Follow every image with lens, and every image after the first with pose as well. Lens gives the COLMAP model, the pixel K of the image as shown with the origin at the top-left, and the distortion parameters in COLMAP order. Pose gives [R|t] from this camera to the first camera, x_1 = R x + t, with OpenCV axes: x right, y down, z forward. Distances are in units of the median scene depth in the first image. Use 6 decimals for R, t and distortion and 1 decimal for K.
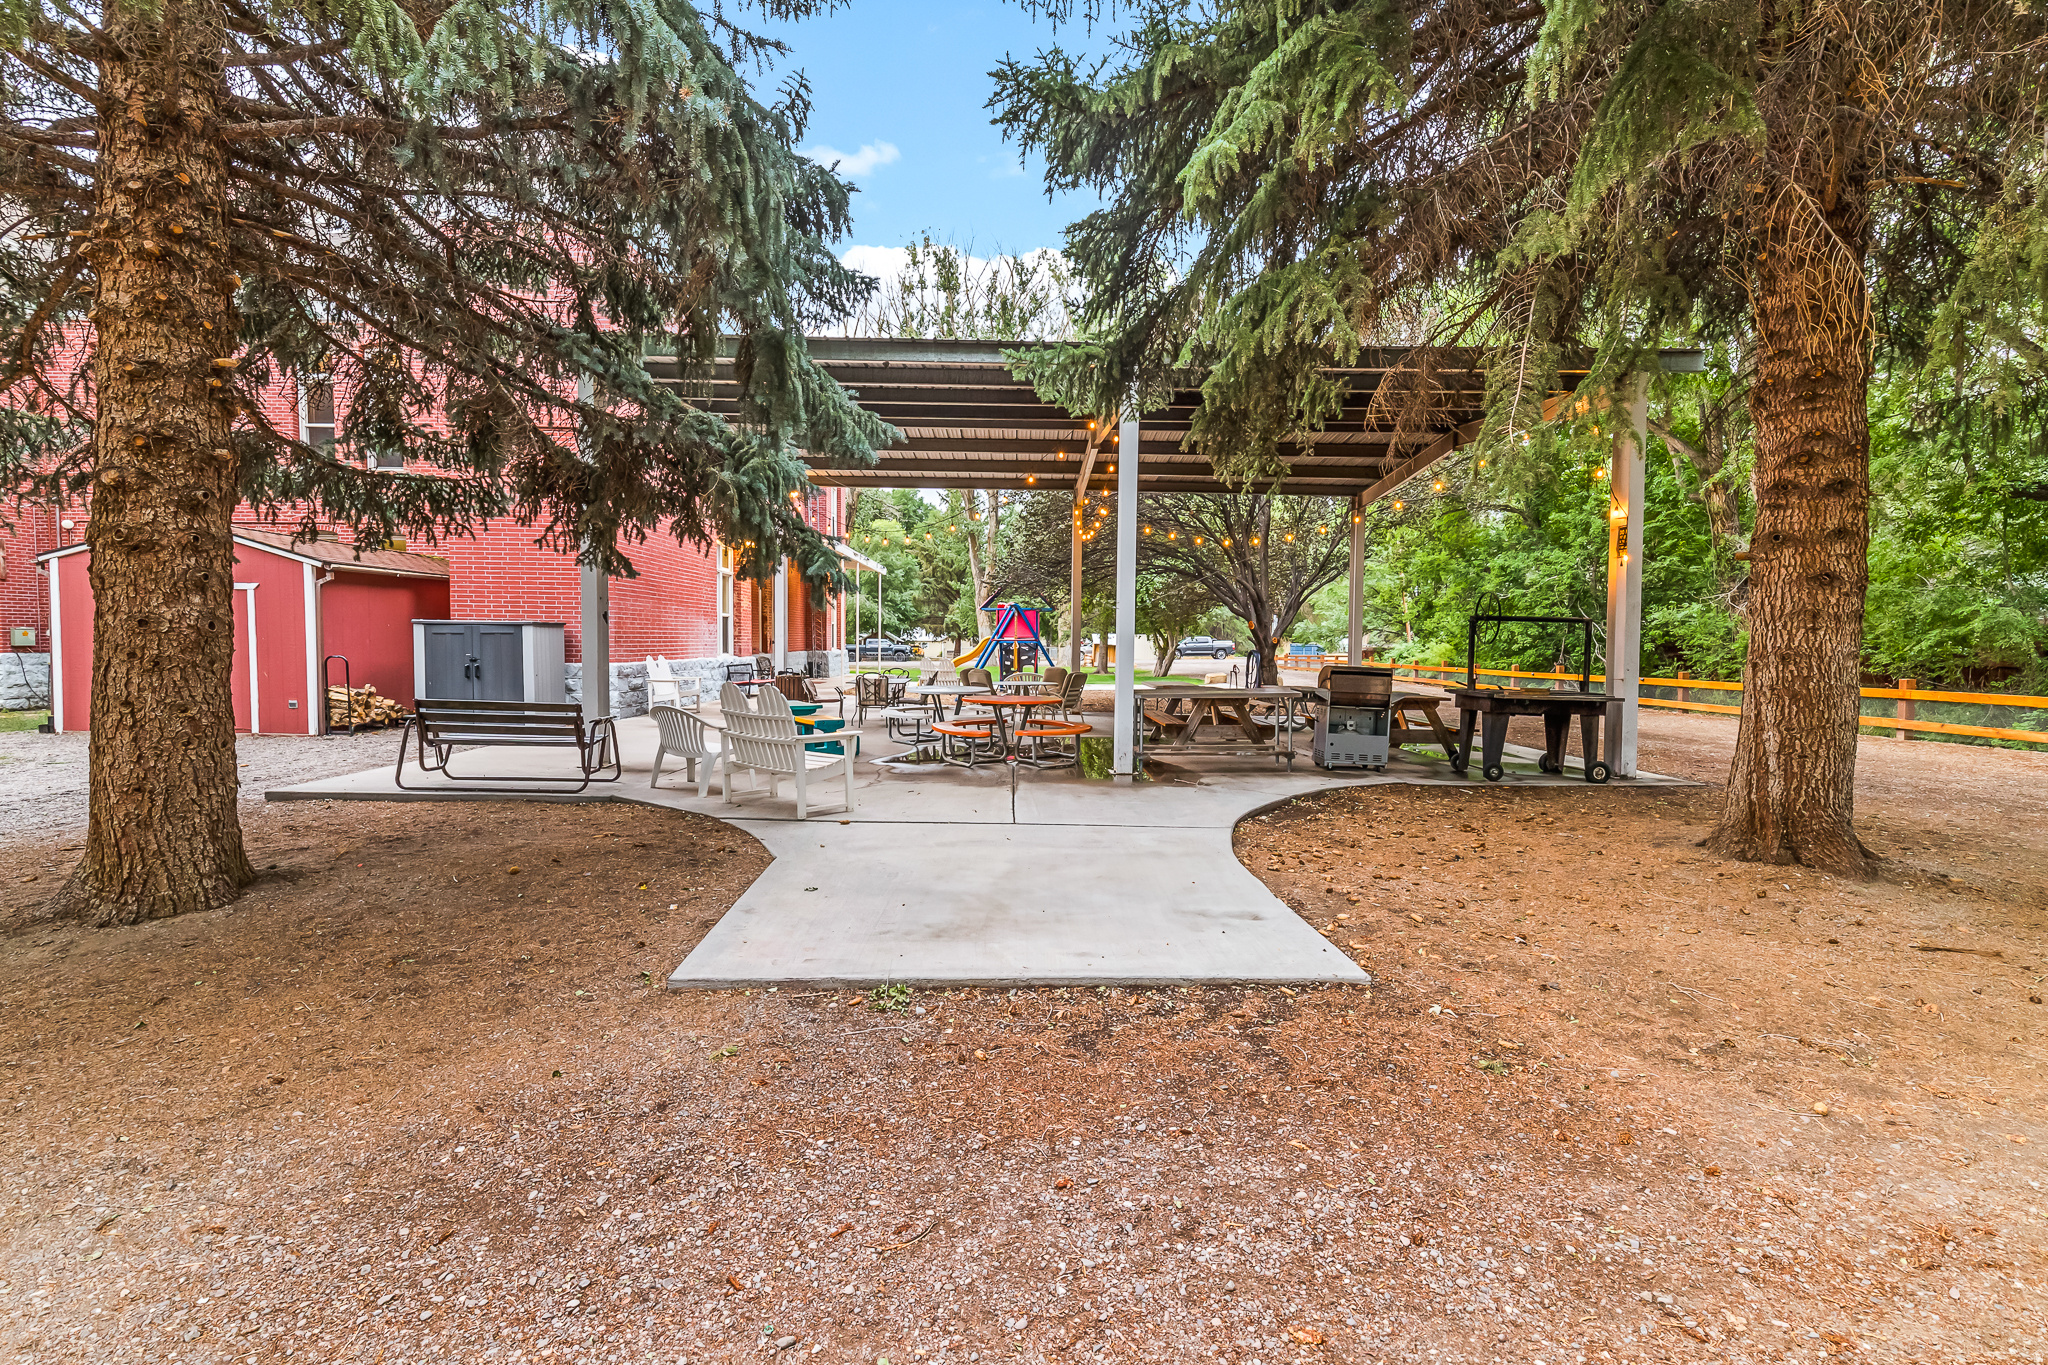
lens RADIAL K [[977.1, 0, 1024.0], [0, 977.1, 682.5], [0, 0, 1]] dist [0.001942, -0.040691]
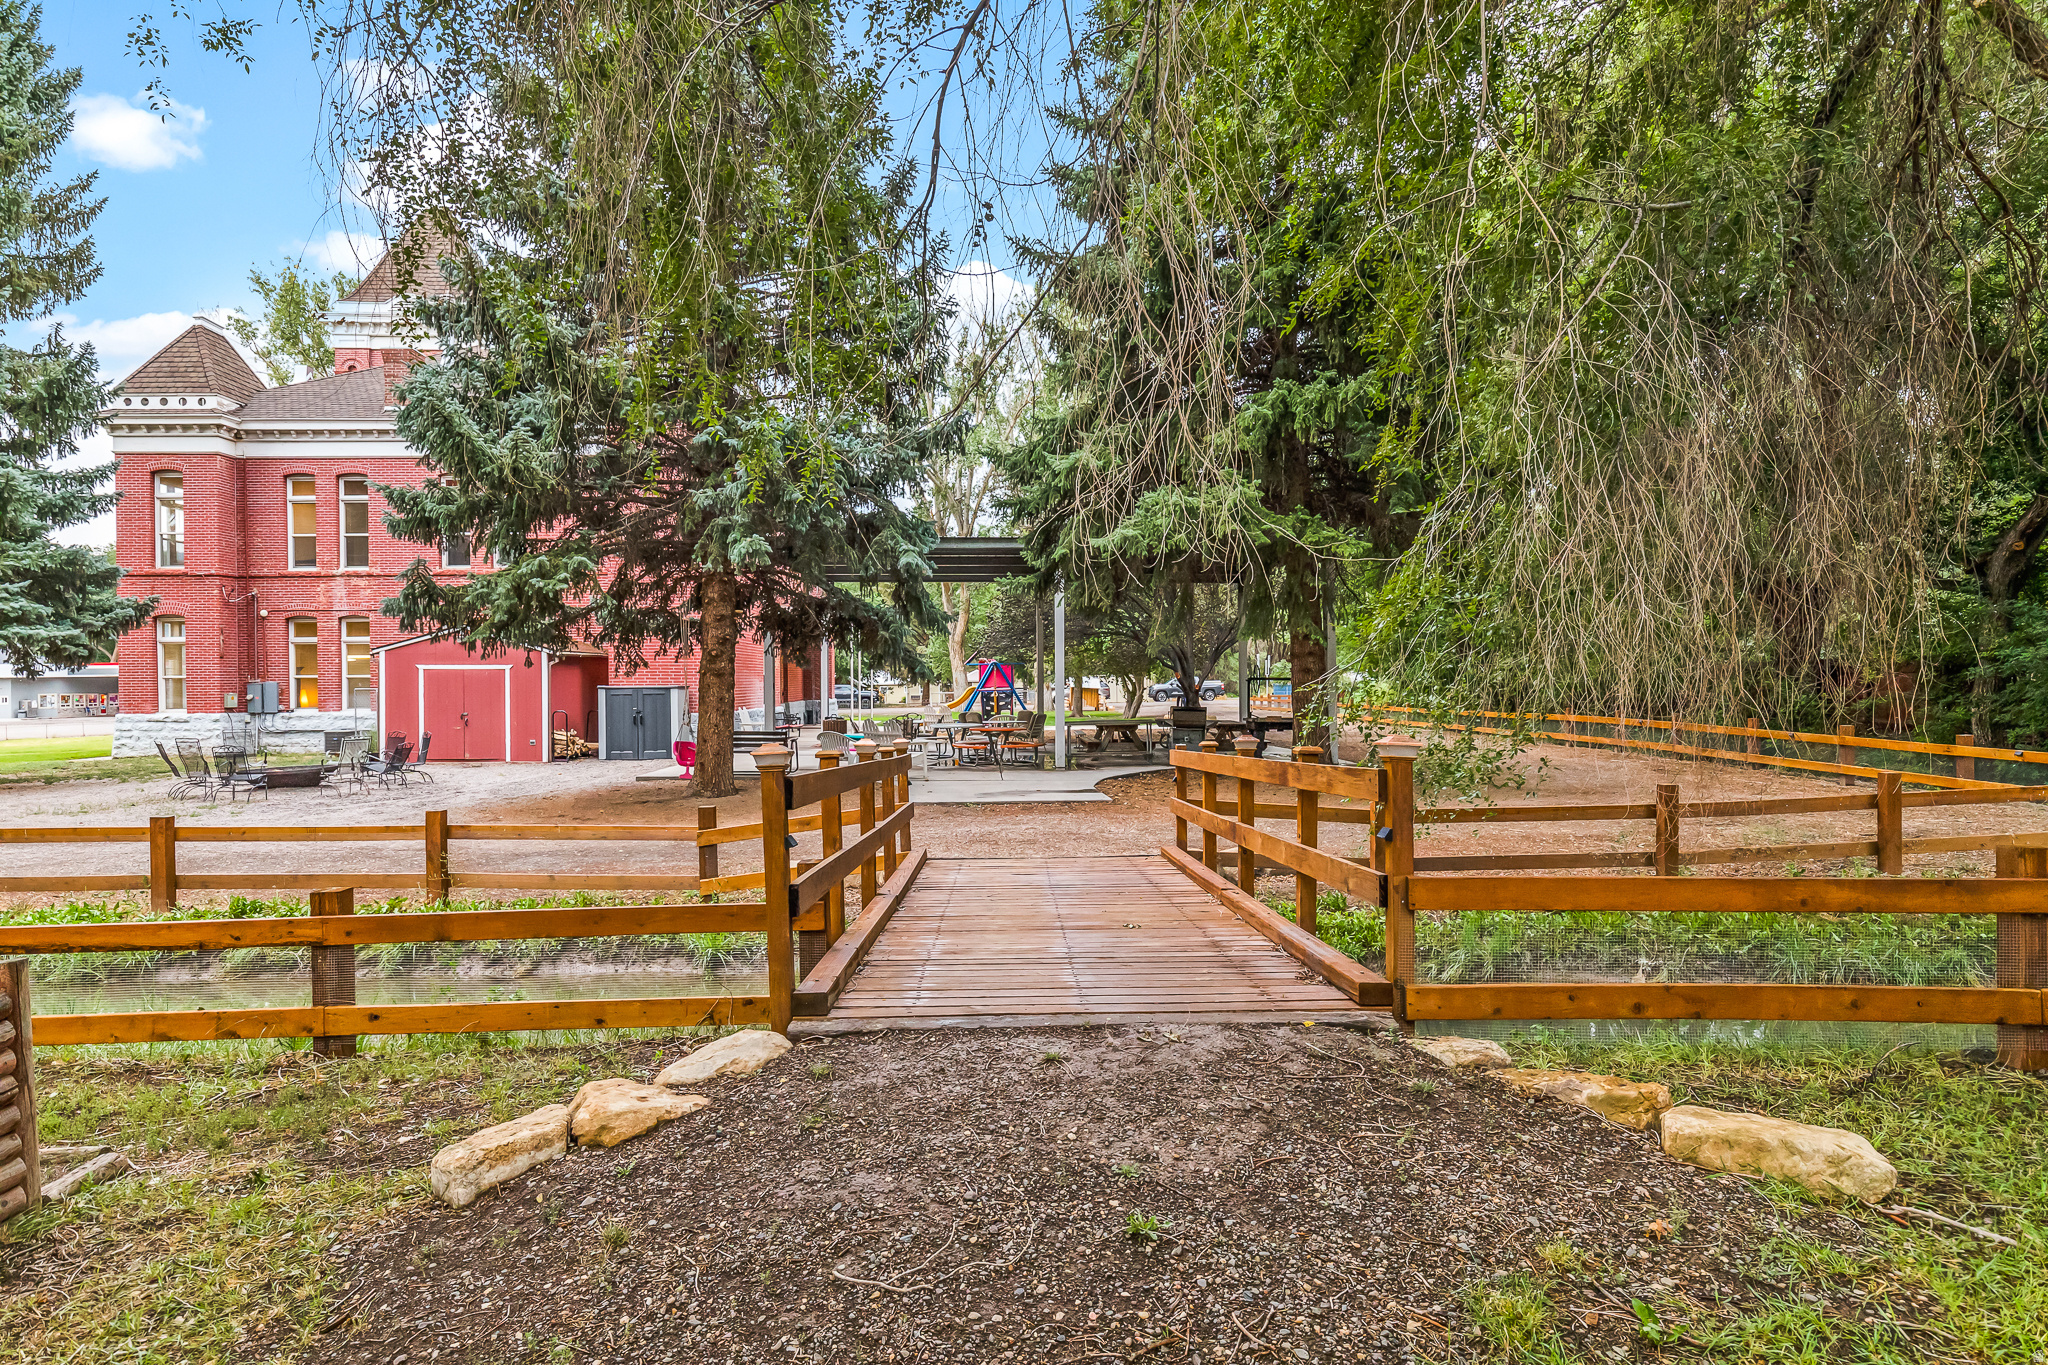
lens RADIAL K [[1229.8, 0, 1024.0], [0, 1229.8, 682.5], [0, 0, 1]] dist [0.000754, 0.000109]
pose [[0.999598, -0.017557, 0.022242, -0.010063], [0.018461, 0.998983, -0.041133, 0.019102], [-0.021497, 0.041527, 0.998906, -0.848482]]
